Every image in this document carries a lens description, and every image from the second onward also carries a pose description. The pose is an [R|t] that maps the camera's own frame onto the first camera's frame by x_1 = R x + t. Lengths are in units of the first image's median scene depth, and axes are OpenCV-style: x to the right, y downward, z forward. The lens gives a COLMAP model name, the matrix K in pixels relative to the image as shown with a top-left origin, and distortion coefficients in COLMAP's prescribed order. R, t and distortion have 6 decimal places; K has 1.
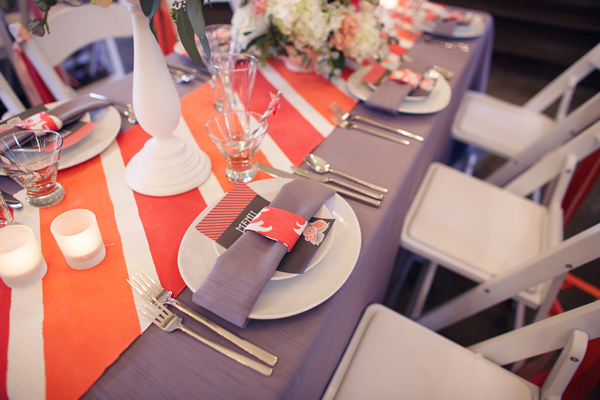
lens RADIAL K [[418.4, 0, 299.3], [0, 418.4, 199.6], [0, 0, 1]] dist [-0.065340, 0.056650]
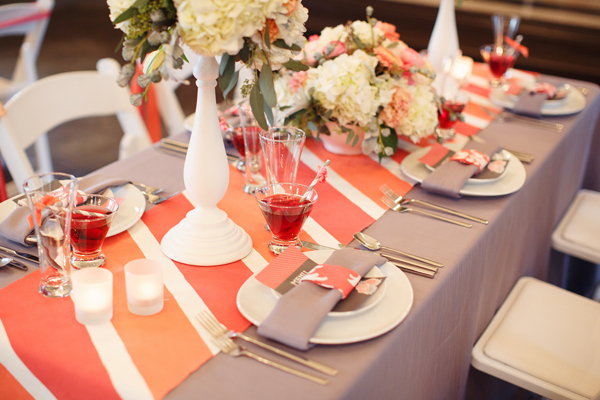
lens RADIAL K [[890.9, 0, 299.7], [0, 890.9, 198.3], [0, 0, 1]] dist [-0.135435, 0.000000]
pose [[0.999806, 0.003831, -0.019298, -0.056934], [-0.009153, 0.958818, -0.283873, 0.317986], [0.017415, 0.283994, 0.958668, -0.753299]]
